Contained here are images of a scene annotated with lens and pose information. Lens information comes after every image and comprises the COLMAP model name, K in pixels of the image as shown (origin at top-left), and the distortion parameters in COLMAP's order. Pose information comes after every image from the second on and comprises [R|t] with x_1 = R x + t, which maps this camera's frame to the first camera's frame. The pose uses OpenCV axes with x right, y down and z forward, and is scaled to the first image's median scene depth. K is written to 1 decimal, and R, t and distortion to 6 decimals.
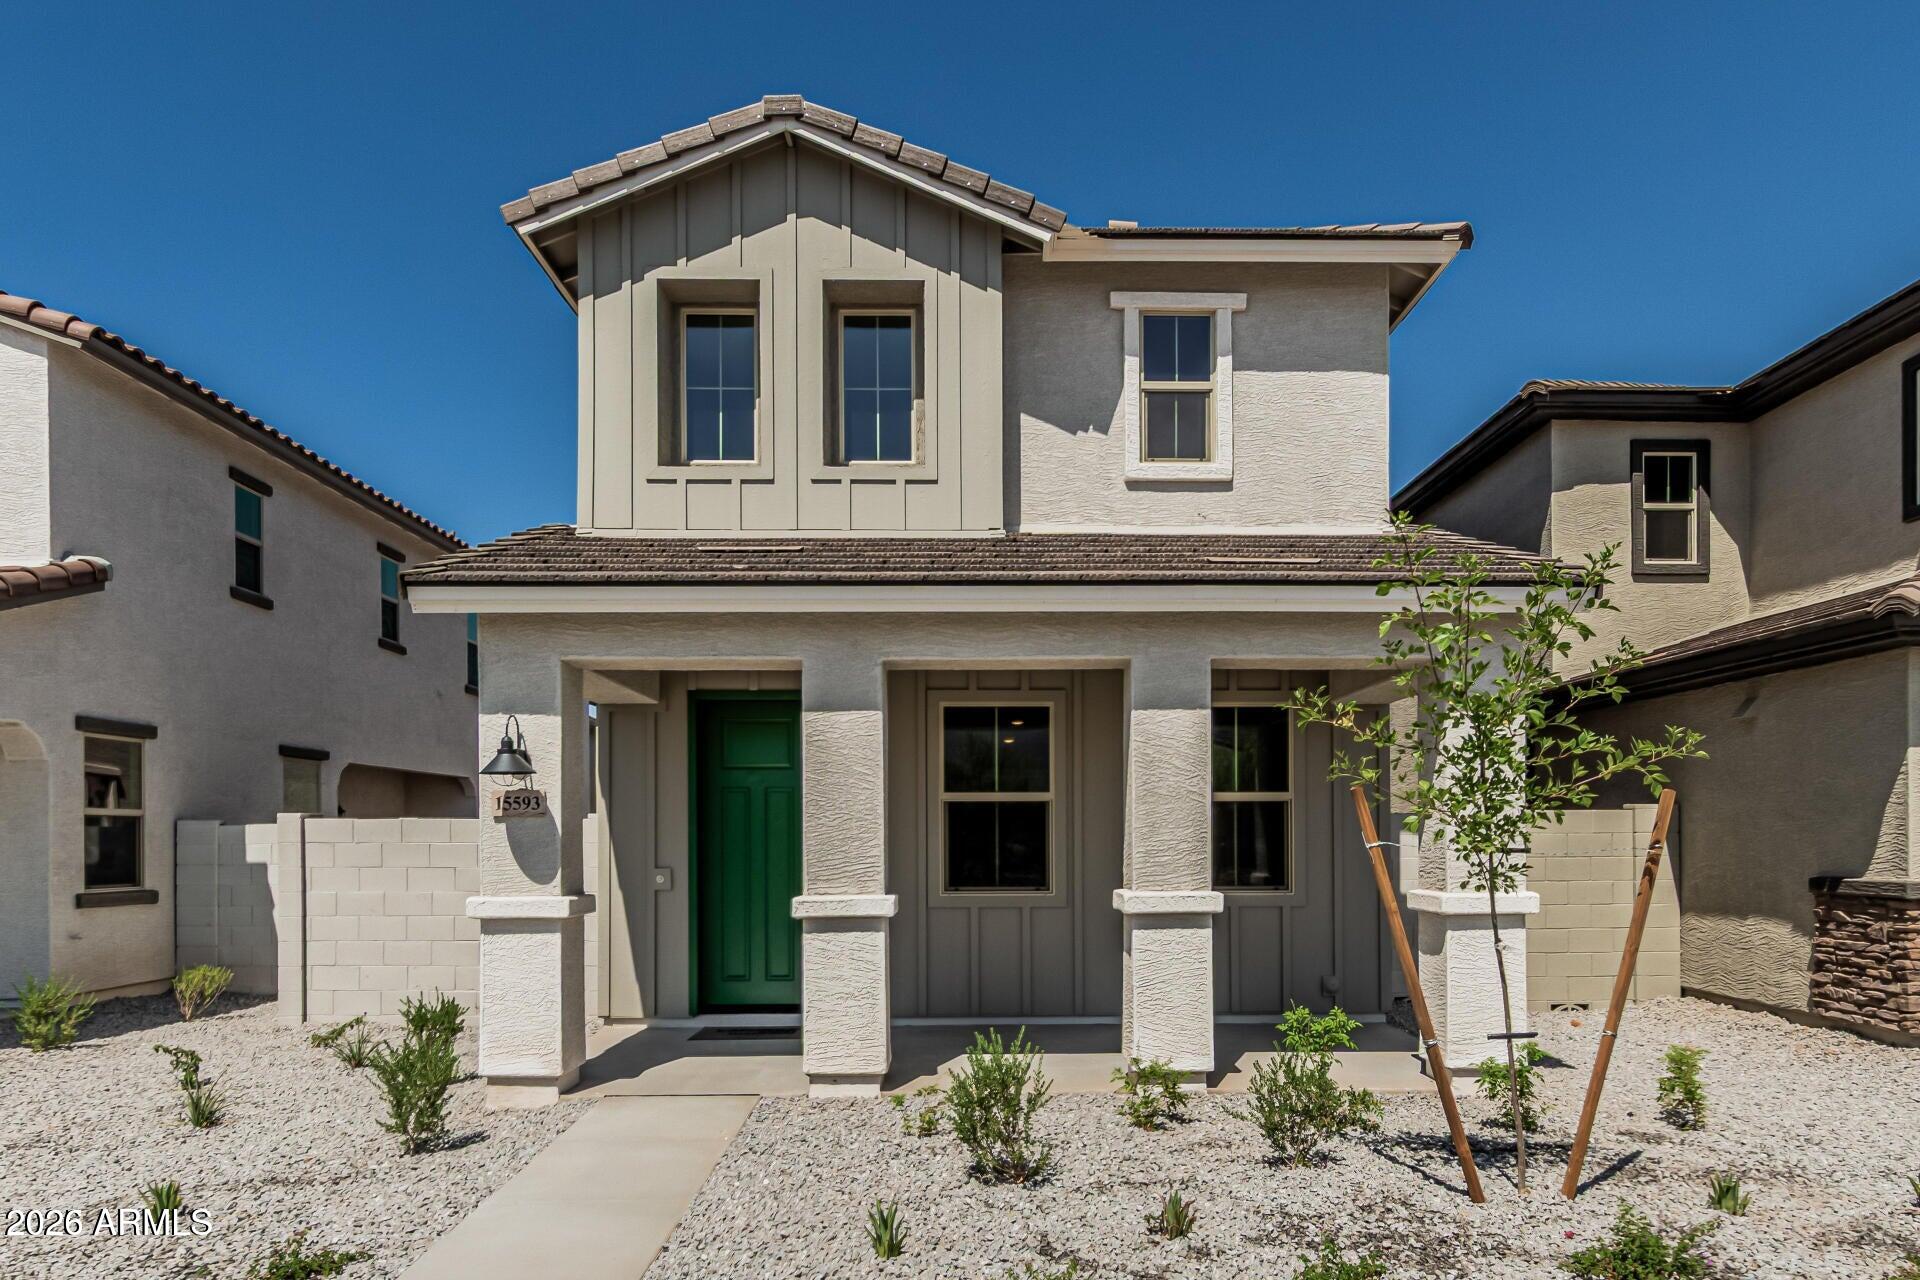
lens RADIAL K [[1290.0, 0, 965.2], [0, 1290.0, 823.9], [0, 0, 1]] dist [0.002265, 0.003949]
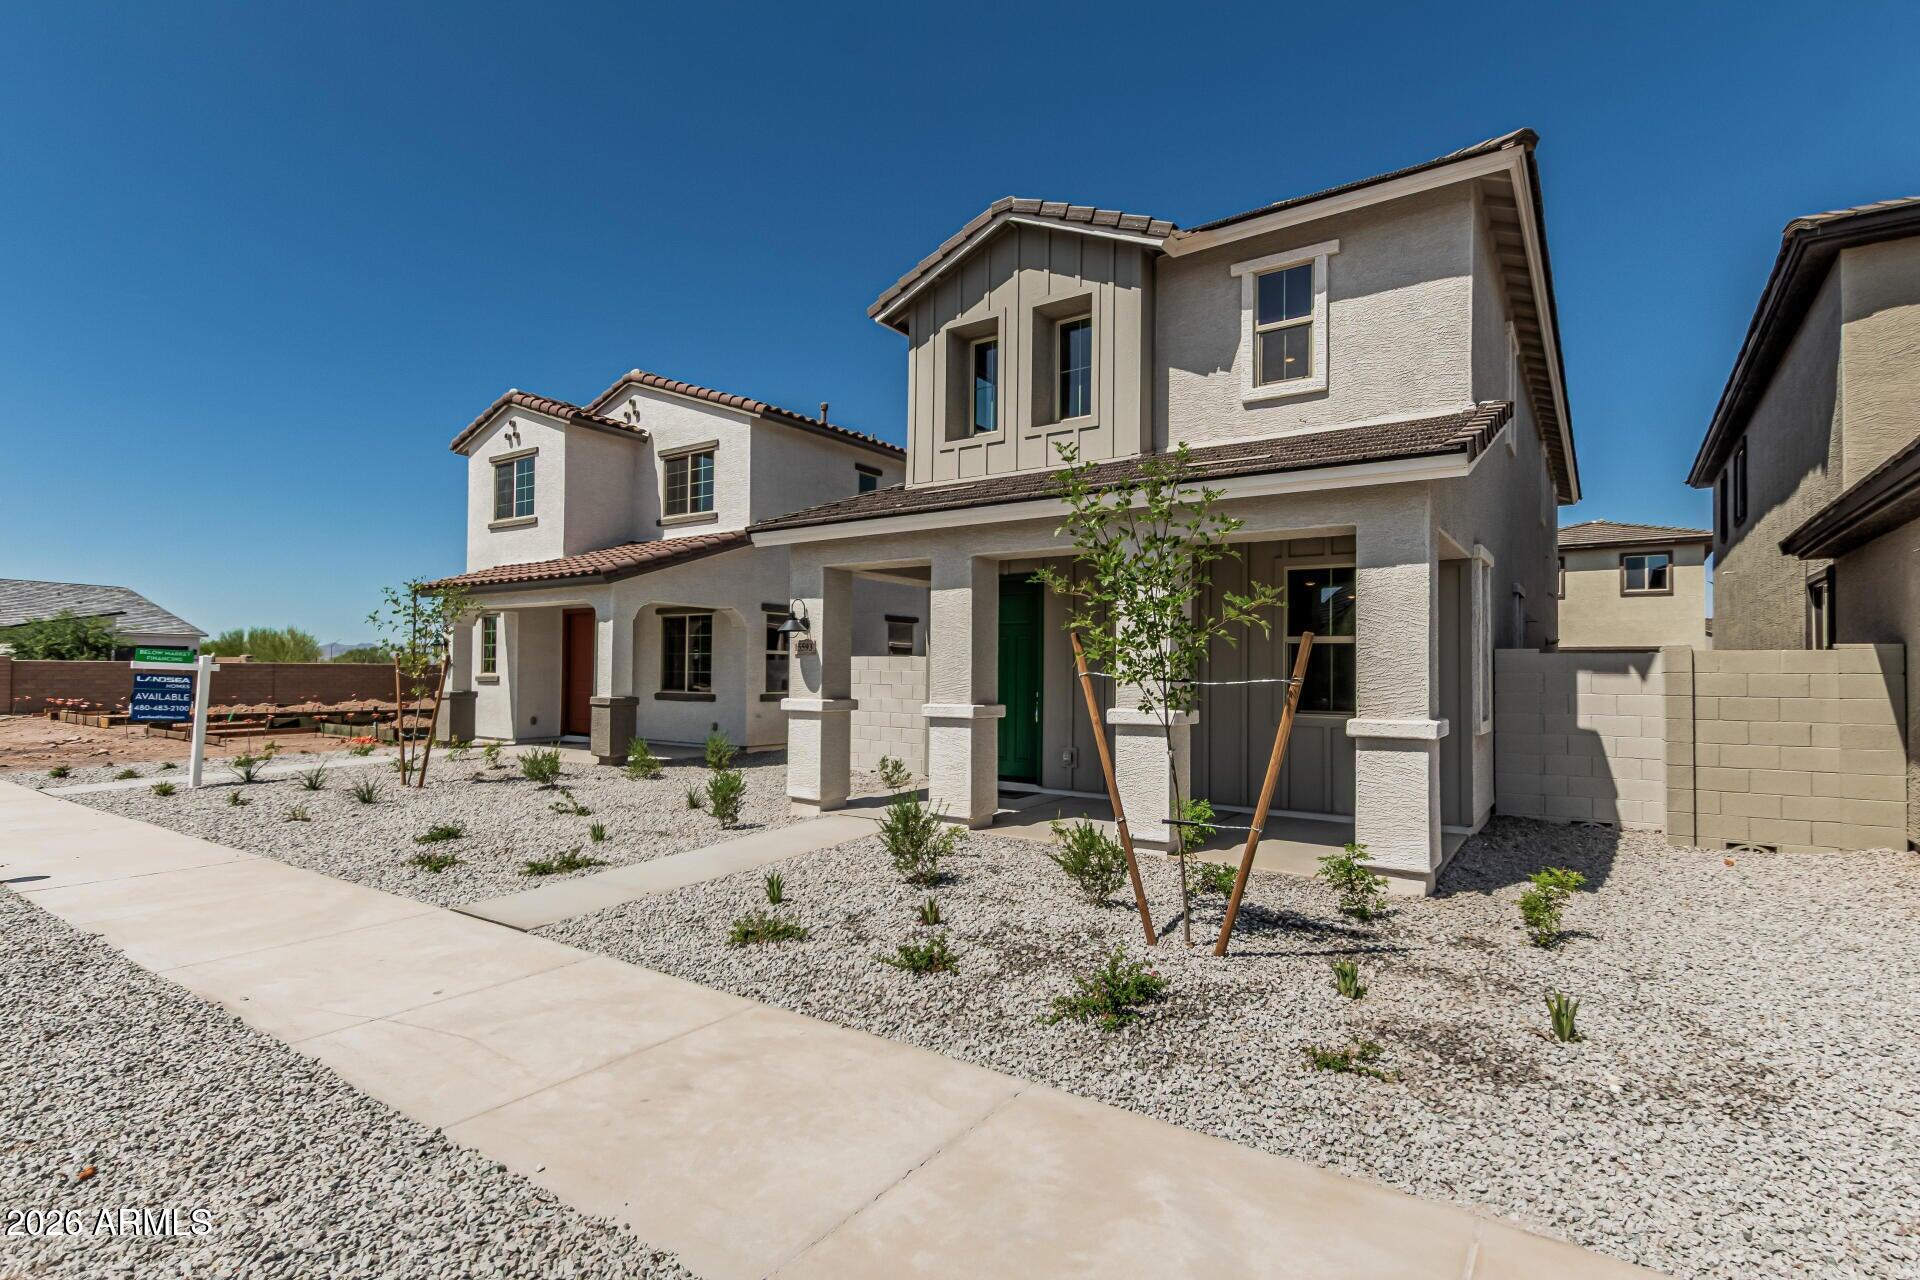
lens RADIAL K [[923.2, 0, 961.3], [0, 923.2, 641.7], [0, 0, 1]] dist [0.009497, -0.003000]
pose [[0.804109, -0.007389, -0.594436, 0.467617], [-0.006373, 0.999758, -0.021048, 0.001840], [0.594447, 0.020713, 0.803868, 0.067468]]
